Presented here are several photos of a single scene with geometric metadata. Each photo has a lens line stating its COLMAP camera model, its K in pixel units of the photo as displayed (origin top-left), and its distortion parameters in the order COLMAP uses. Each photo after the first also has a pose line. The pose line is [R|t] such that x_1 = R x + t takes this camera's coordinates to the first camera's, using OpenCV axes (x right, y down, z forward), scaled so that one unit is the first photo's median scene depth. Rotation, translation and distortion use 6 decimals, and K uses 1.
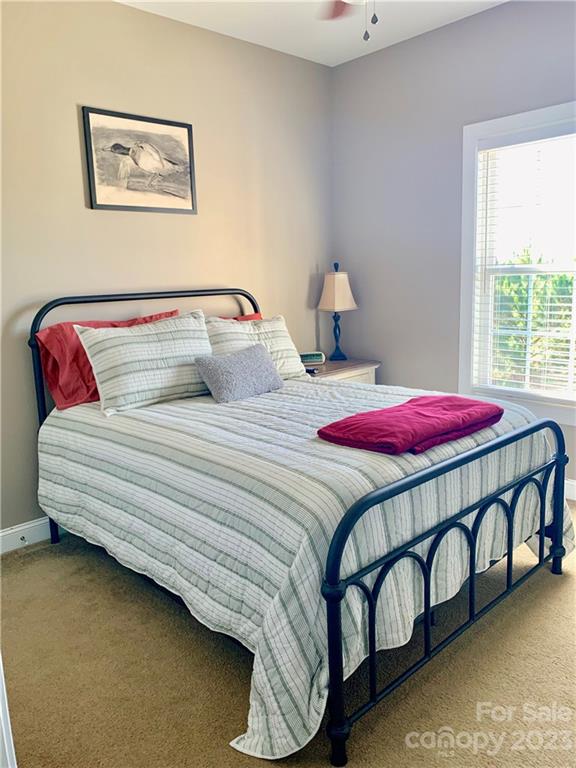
lens RADIAL K [[574.2, 0, 286.1], [0, 574.2, 381.8], [0, 0, 1]] dist [0.003543, -0.008369]
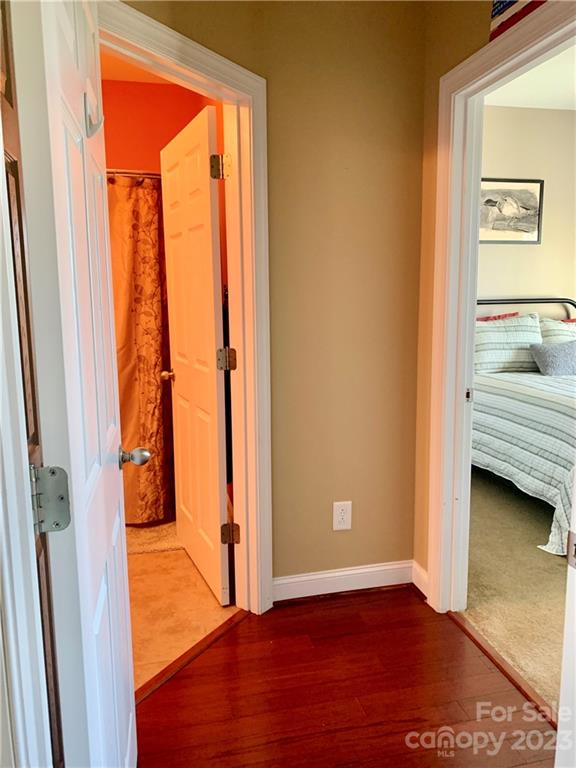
lens RADIAL K [[574.2, 0, 290.0], [0, 574.2, 379.9], [0, 0, 1]] dist [0.003543, -0.008369]
pose [[0.866780, 0.097460, -0.489074, 0.033551], [-0.104927, 0.994405, 0.012198, 0.088658], [0.487527, 0.040744, 0.872157, -0.537868]]
